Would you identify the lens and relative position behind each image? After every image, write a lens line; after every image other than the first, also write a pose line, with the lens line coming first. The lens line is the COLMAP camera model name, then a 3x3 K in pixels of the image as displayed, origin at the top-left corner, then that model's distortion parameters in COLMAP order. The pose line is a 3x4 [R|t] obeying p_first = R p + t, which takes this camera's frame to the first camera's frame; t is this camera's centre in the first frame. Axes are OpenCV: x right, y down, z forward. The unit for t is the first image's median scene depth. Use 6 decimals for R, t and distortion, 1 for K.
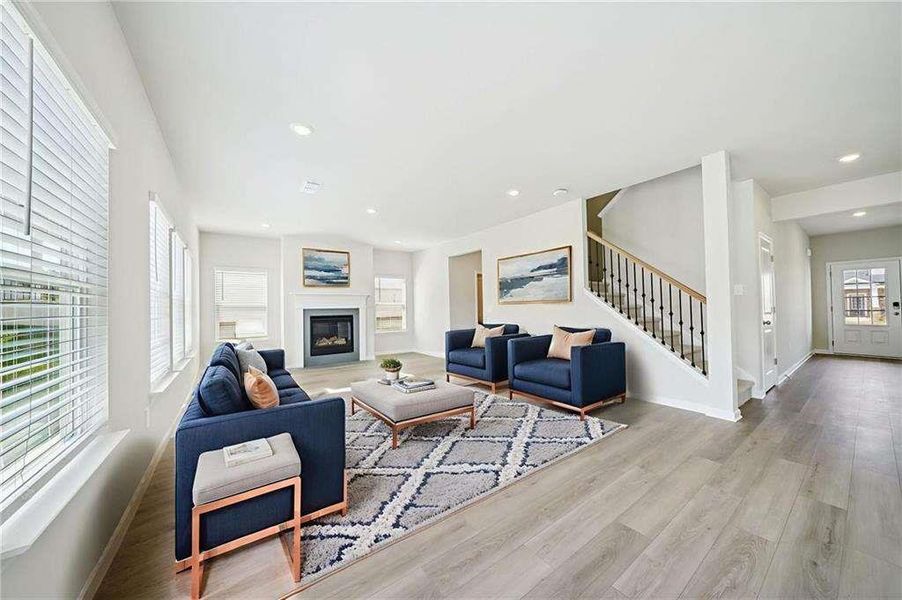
lens RADIAL K [[307.6, 0, 454.5], [0, 307.6, 302.3], [0, 0, 1]] dist [0.000547, 0.000062]
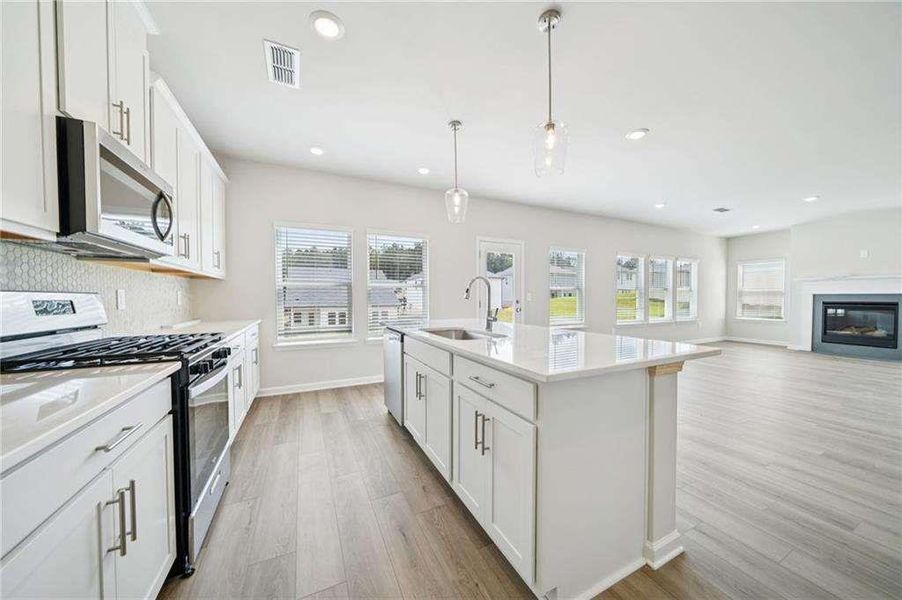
lens RADIAL K [[308.8, 0, 452.1], [0, 308.8, 302.9], [0, 0, 1]] dist [0.001183, 0.000070]
pose [[-0.177427, 0.039012, -0.983360, 0.712985], [0.022540, 0.999113, 0.035571, -0.012521], [0.983876, -0.015854, -0.178149, 0.012381]]
